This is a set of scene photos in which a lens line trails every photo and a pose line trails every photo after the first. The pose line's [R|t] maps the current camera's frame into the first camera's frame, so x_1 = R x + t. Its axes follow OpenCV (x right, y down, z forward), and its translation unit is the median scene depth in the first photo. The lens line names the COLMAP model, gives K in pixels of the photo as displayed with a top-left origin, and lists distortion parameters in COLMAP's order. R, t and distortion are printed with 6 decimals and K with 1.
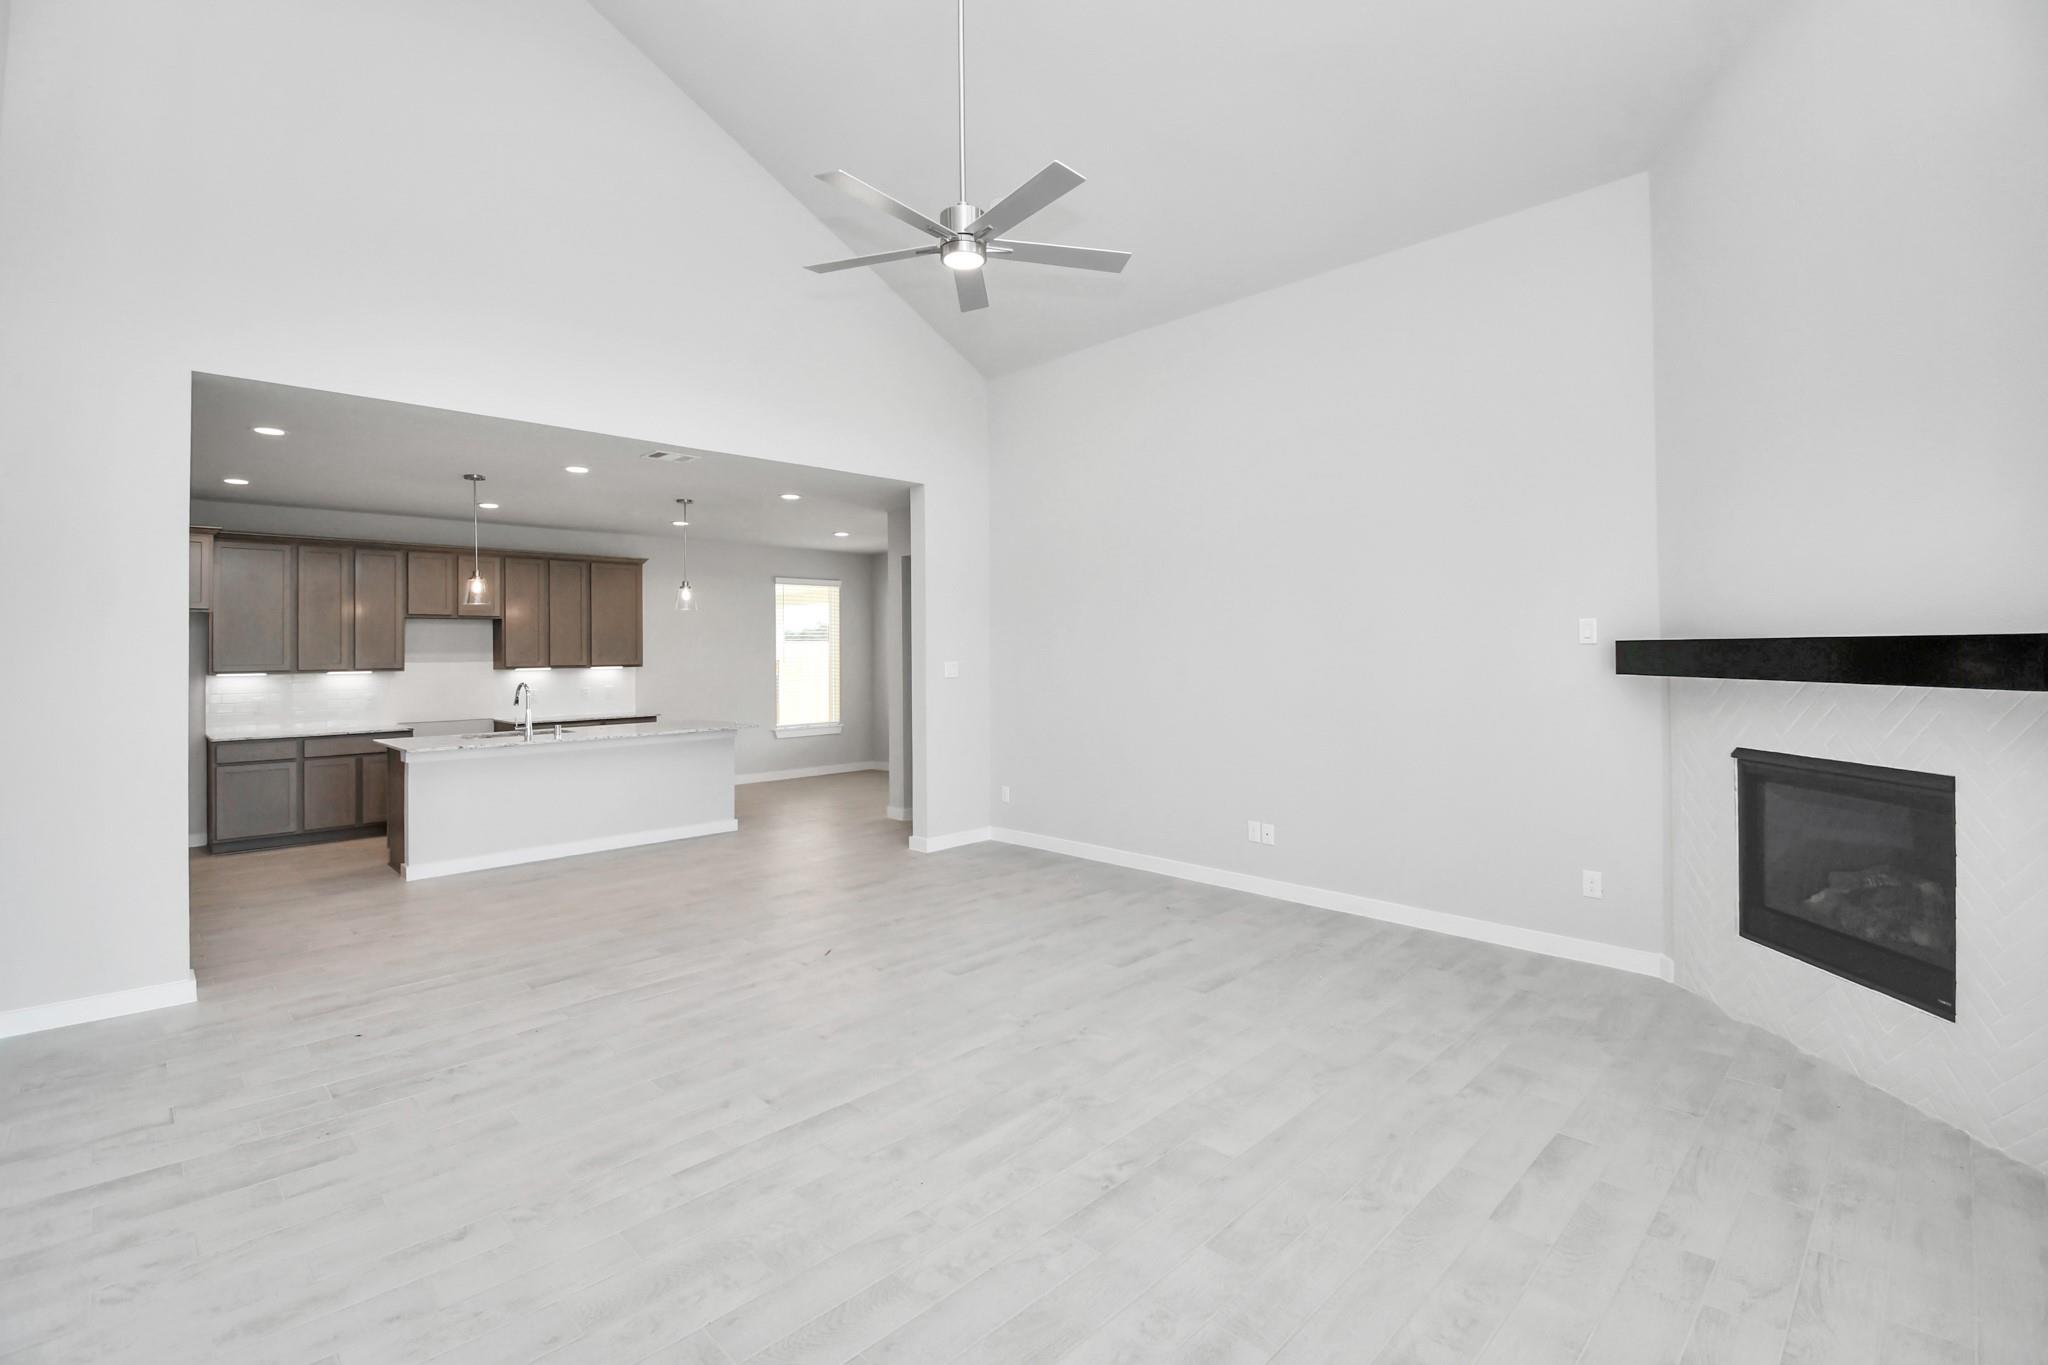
lens RADIAL K [[904.3, 0, 1024.9], [0, 904.3, 668.0], [0, 0, 1]] dist [0.019748, -0.024960]
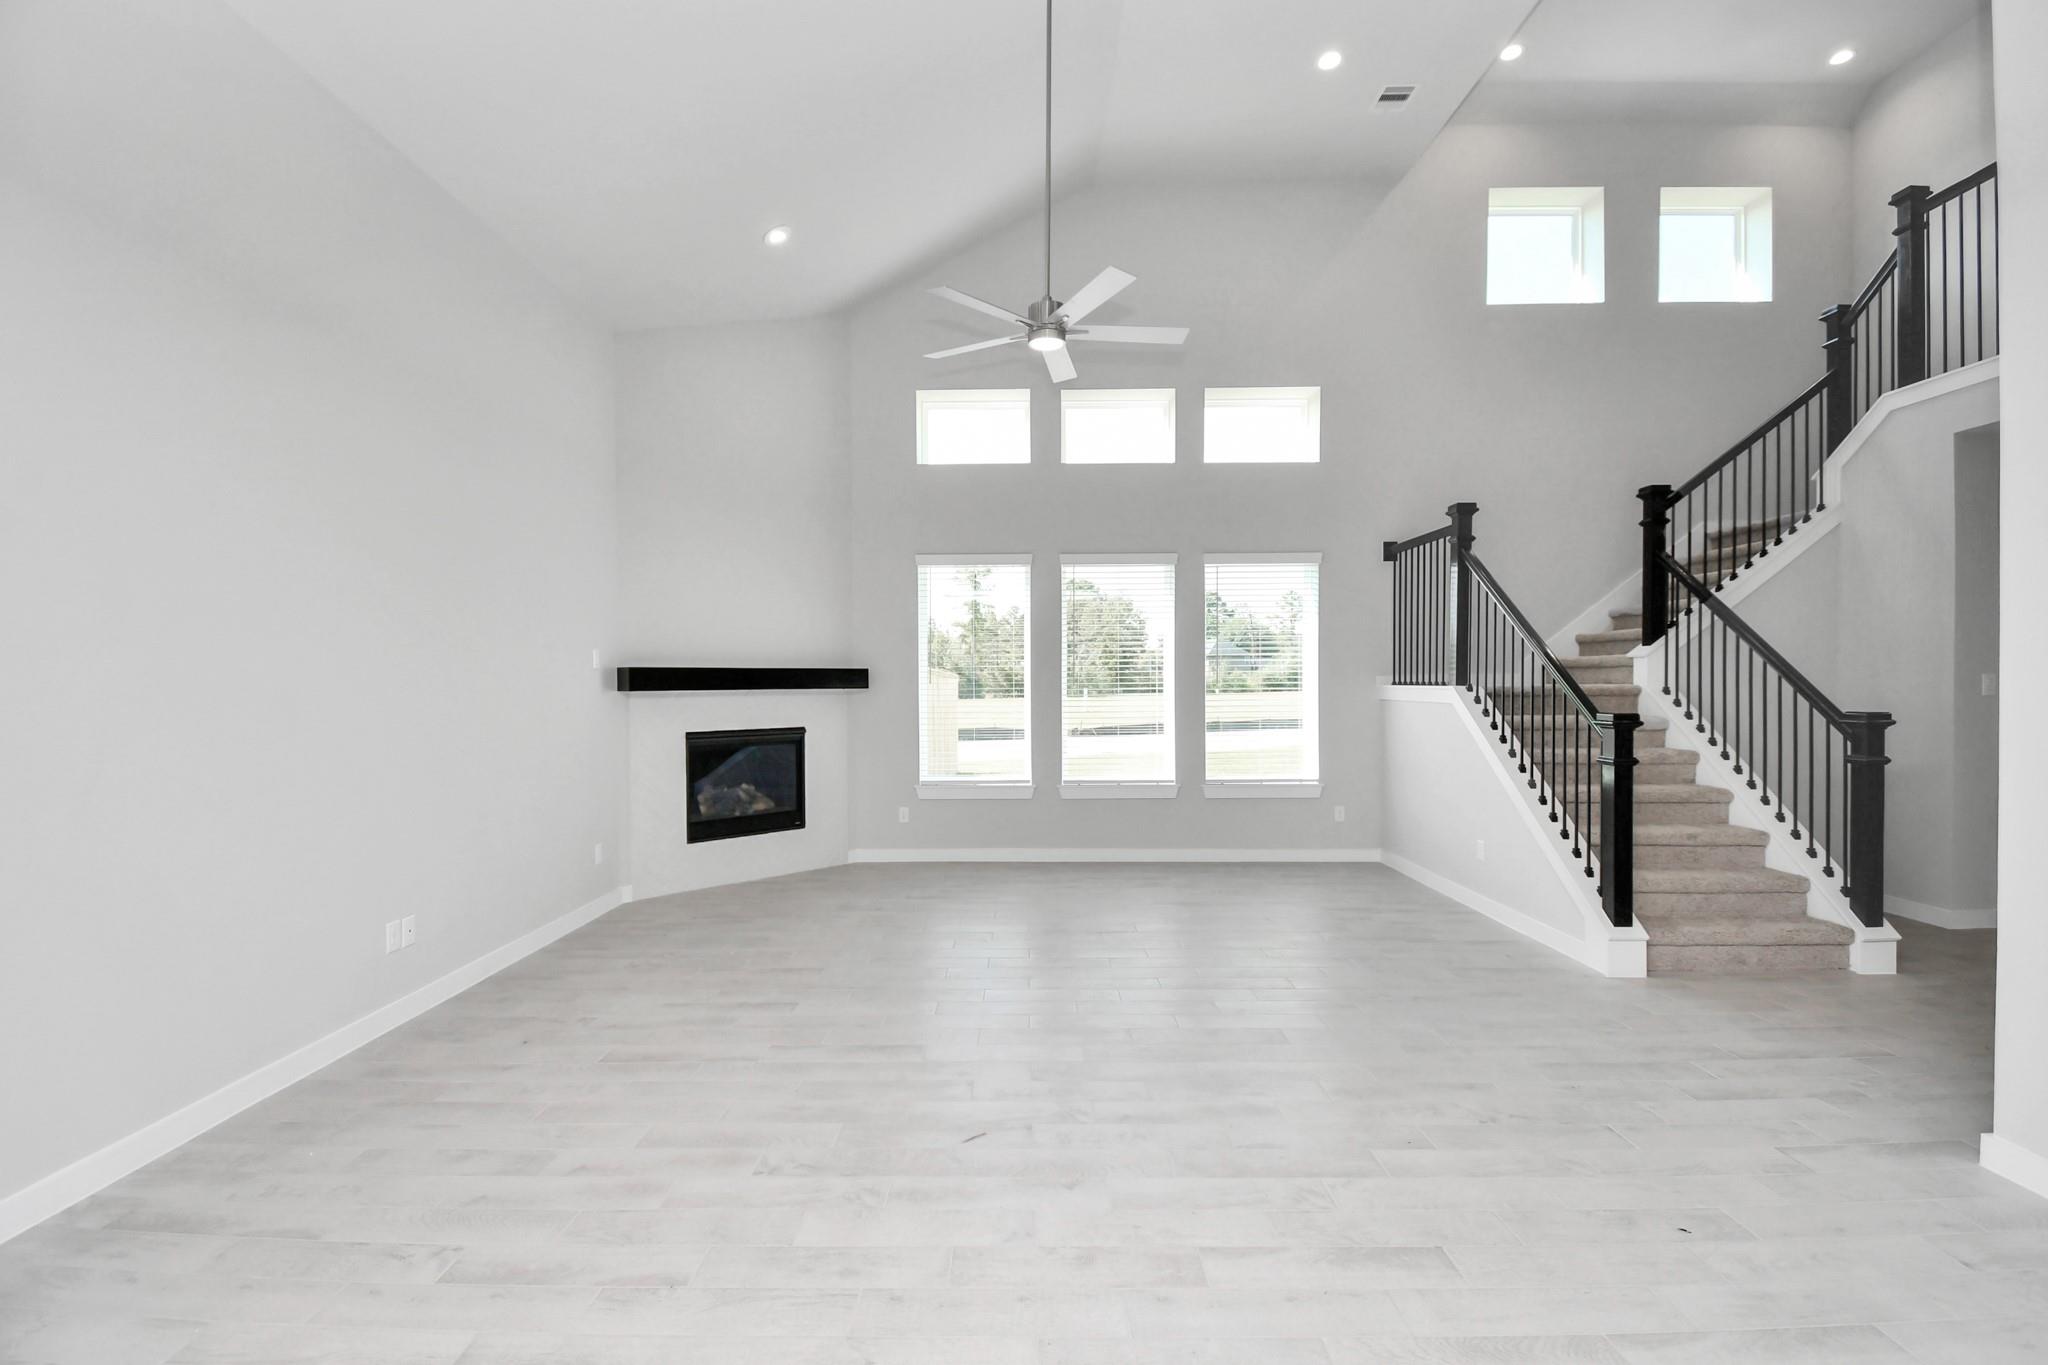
lens RADIAL K [[908.9, 0, 1018.4], [0, 908.9, 689.2], [0, 0, 1]] dist [0.019367, -0.024804]
pose [[-0.703493, 0.005453, 0.710681, -0.843821], [0.021242, 0.999685, 0.013357, -0.000523], [-0.710384, 0.024493, -0.703388, 1.744097]]
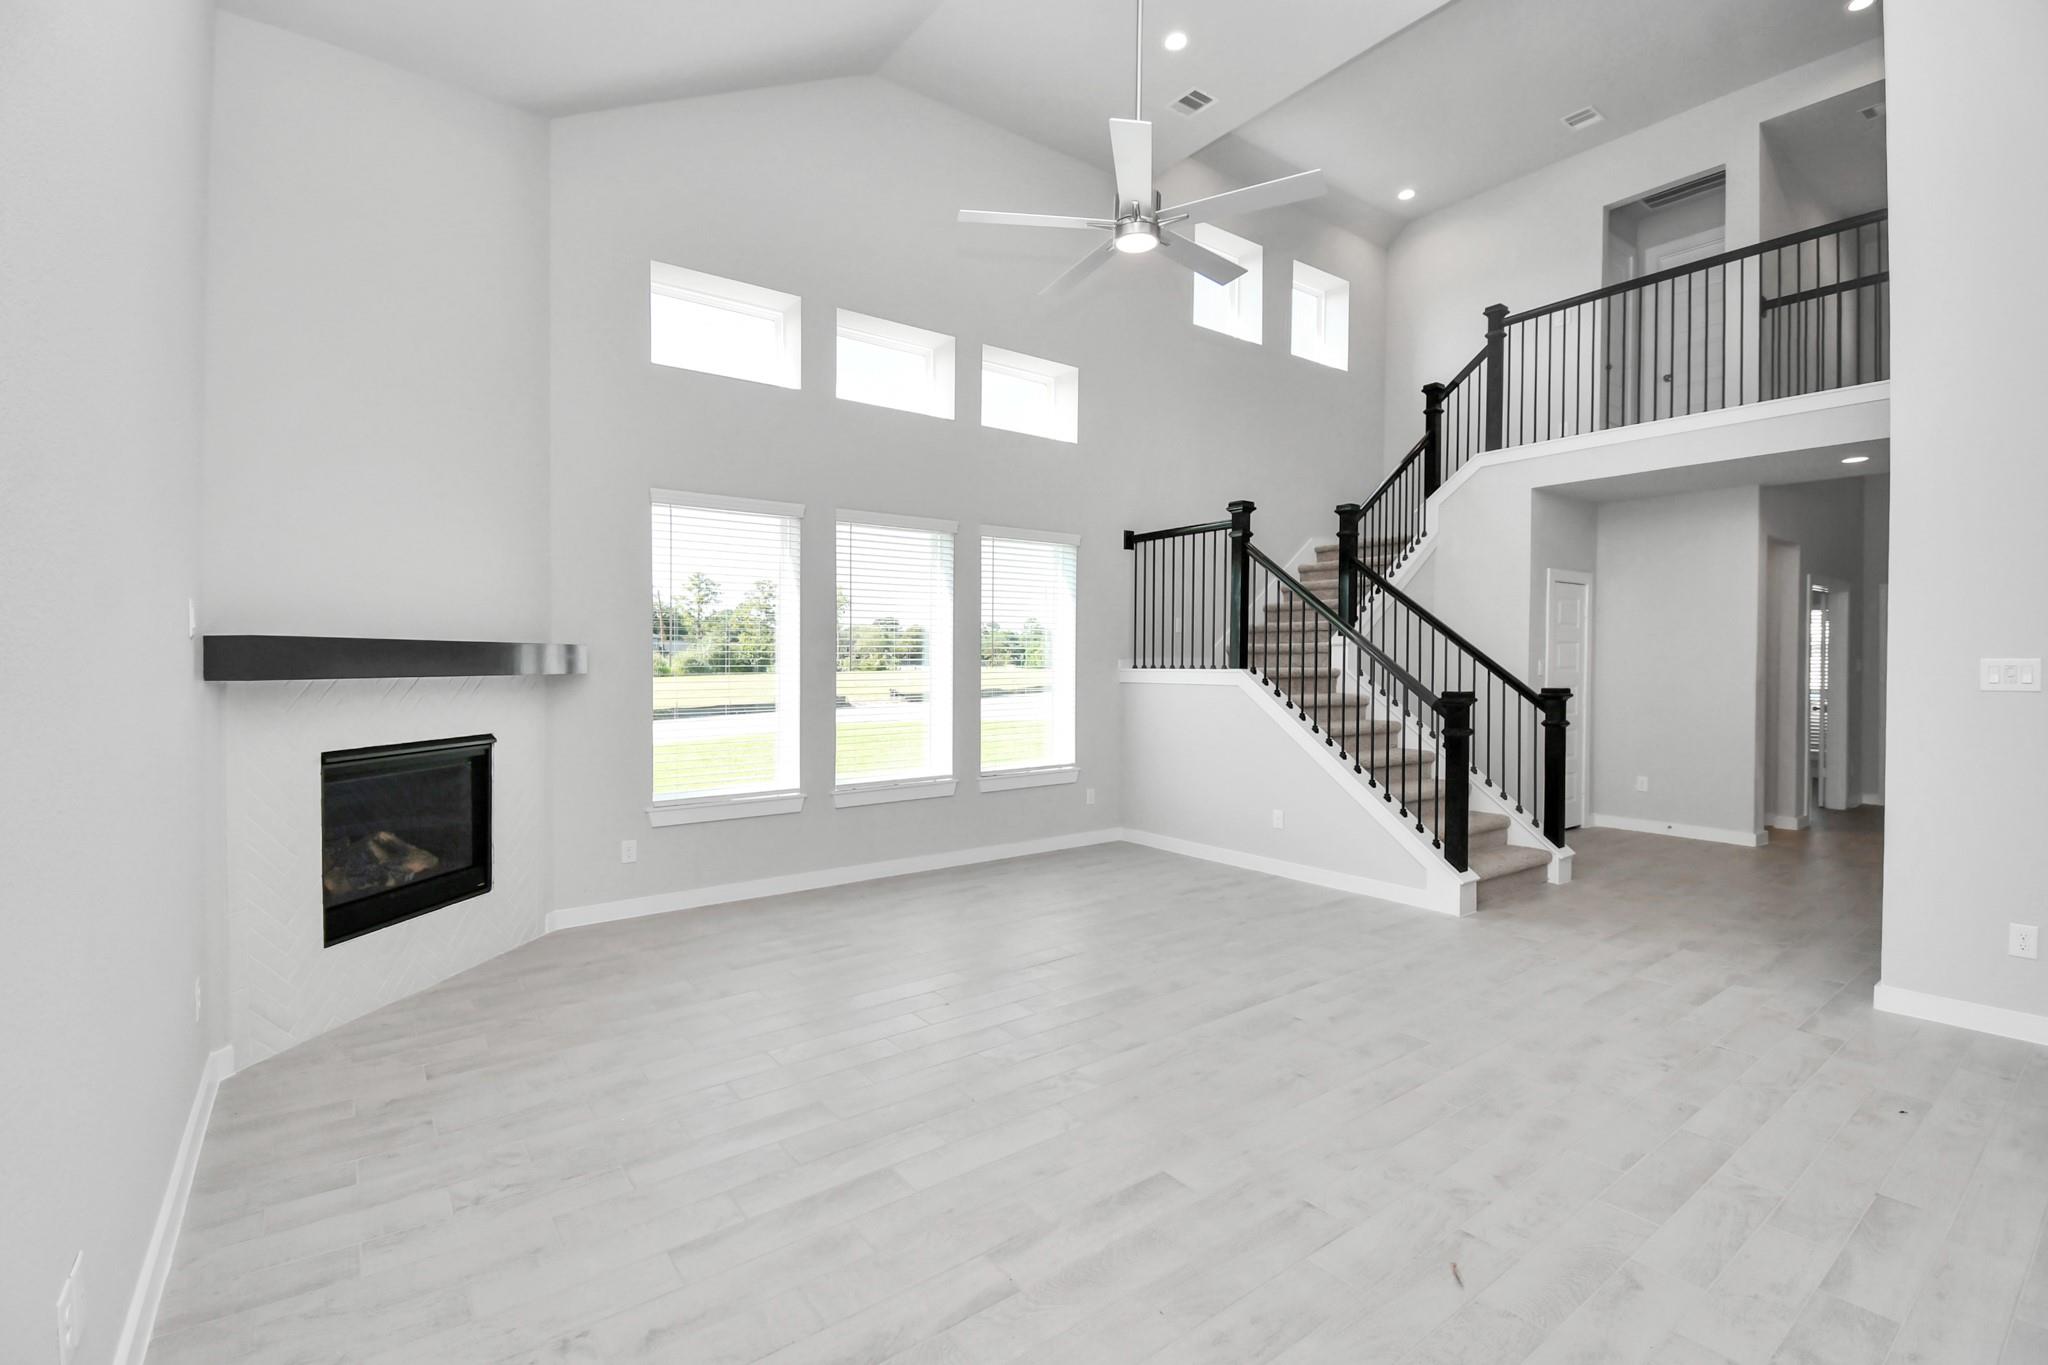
lens RADIAL K [[904.3, 0, 1024.9], [0, 904.3, 668.0], [0, 0, 1]] dist [0.019748, -0.024960]
pose [[-0.990056, 0.009546, 0.140349, -0.081291], [0.012377, 0.999737, 0.019310, -0.009060], [-0.140128, 0.020855, -0.989914, 1.833660]]
